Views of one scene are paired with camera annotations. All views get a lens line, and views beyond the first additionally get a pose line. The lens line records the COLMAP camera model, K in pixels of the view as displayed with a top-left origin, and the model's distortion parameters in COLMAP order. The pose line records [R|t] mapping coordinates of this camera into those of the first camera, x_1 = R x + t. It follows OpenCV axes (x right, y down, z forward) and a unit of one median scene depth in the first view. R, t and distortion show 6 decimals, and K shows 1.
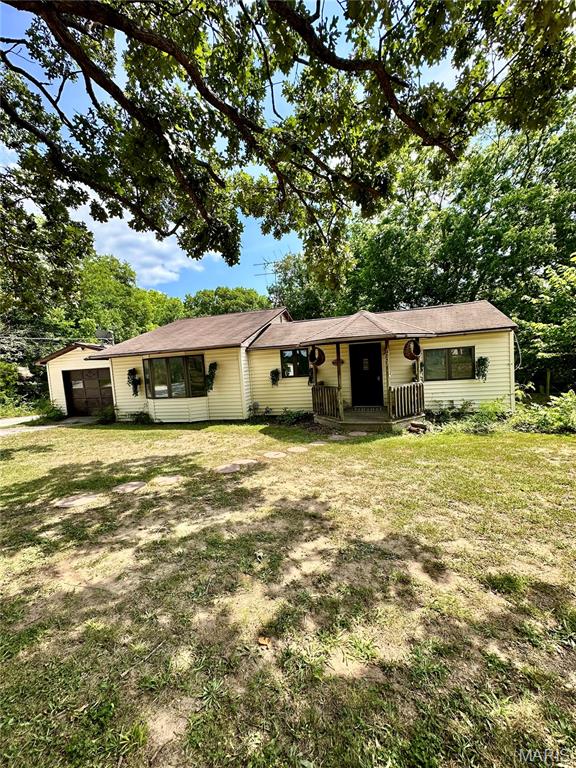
lens RADIAL K [[307.2, 0, 287.2], [0, 307.2, 382.5], [0, 0, 1]] dist [-0.005561, 0.001853]
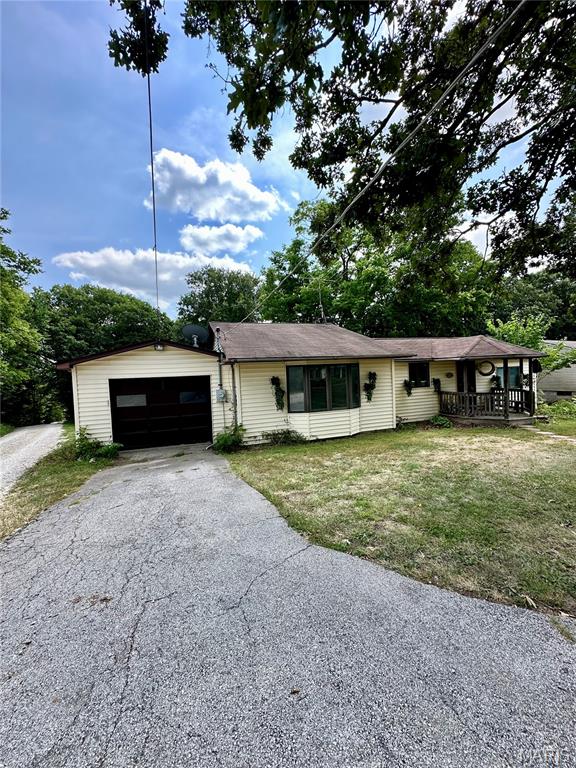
lens RADIAL K [[307.2, 0, 288.4], [0, 307.2, 379.7], [0, 0, 1]] dist [-0.005561, 0.001853]
pose [[0.828325, 0.019724, 0.559901, -1.223211], [0.025465, 0.997022, -0.072796, 0.029110], [-0.559670, 0.074556, 0.825355, 0.404469]]
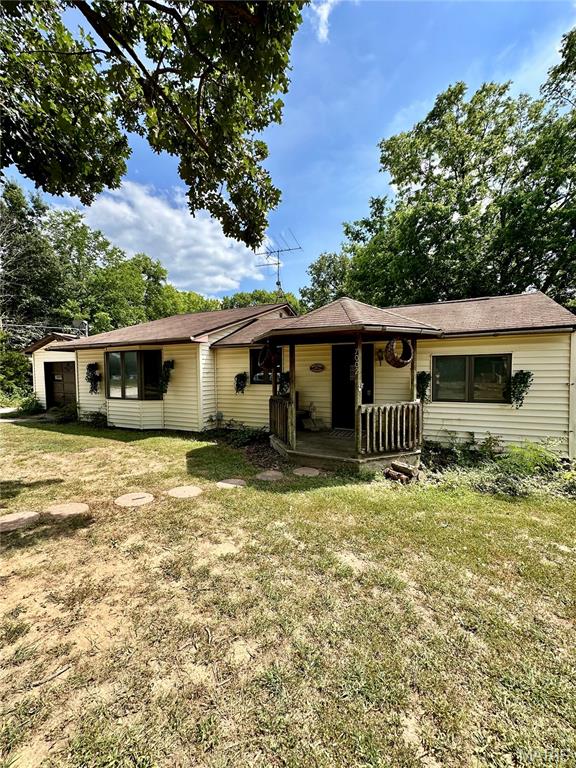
lens RADIAL K [[307.2, 0, 287.4], [0, 307.2, 383.2], [0, 0, 1]] dist [-0.005561, 0.001853]
pose [[0.986021, 0.063519, -0.154039, 0.245821], [-0.067038, 0.997592, -0.017757, -0.011513], [0.152541, 0.027836, 0.987905, 0.280676]]
